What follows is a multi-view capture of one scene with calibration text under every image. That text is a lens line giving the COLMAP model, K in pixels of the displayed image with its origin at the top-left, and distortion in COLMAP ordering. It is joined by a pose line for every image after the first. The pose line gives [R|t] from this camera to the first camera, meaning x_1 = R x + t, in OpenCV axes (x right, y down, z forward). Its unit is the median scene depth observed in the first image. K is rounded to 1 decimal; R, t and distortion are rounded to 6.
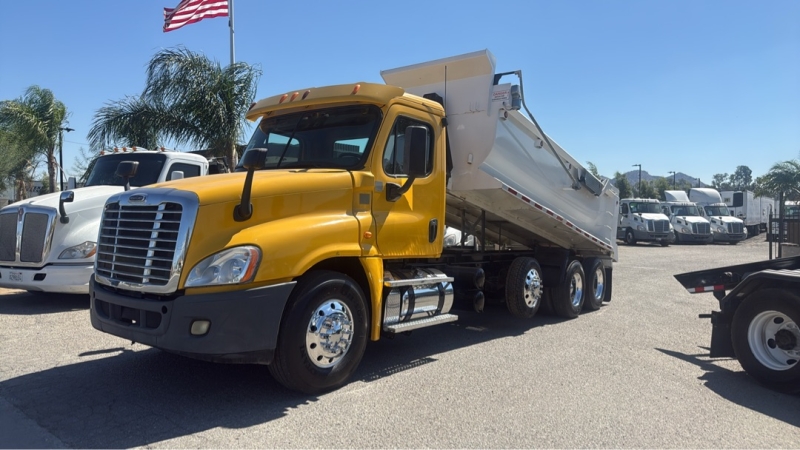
lens RADIAL K [[533.4, 0, 399.3], [0, 533.4, 226.4], [0, 0, 1]] dist [0.045278, -0.053478]
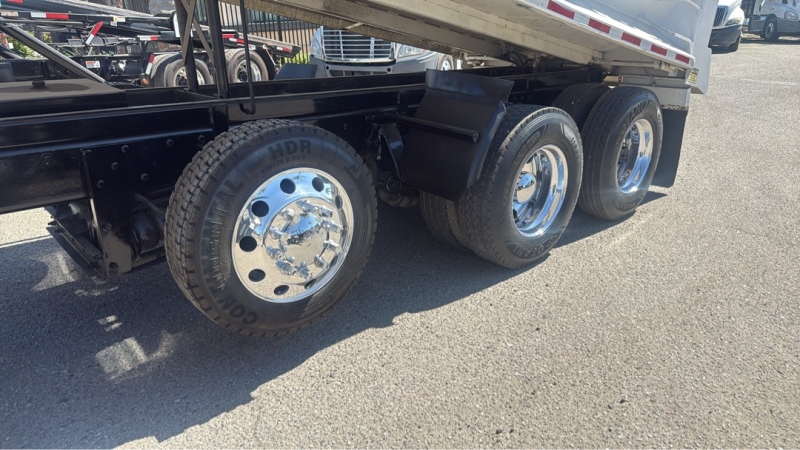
lens RADIAL K [[533.4, 0, 402.5], [0, 533.4, 223.3], [0, 0, 1]] dist [0.045278, -0.053478]
pose [[0.984394, 0.023081, -0.174457, 0.303586], [0.037396, 0.941283, 0.335542, 0.014715], [0.171958, -0.336829, 0.925730, 0.651920]]
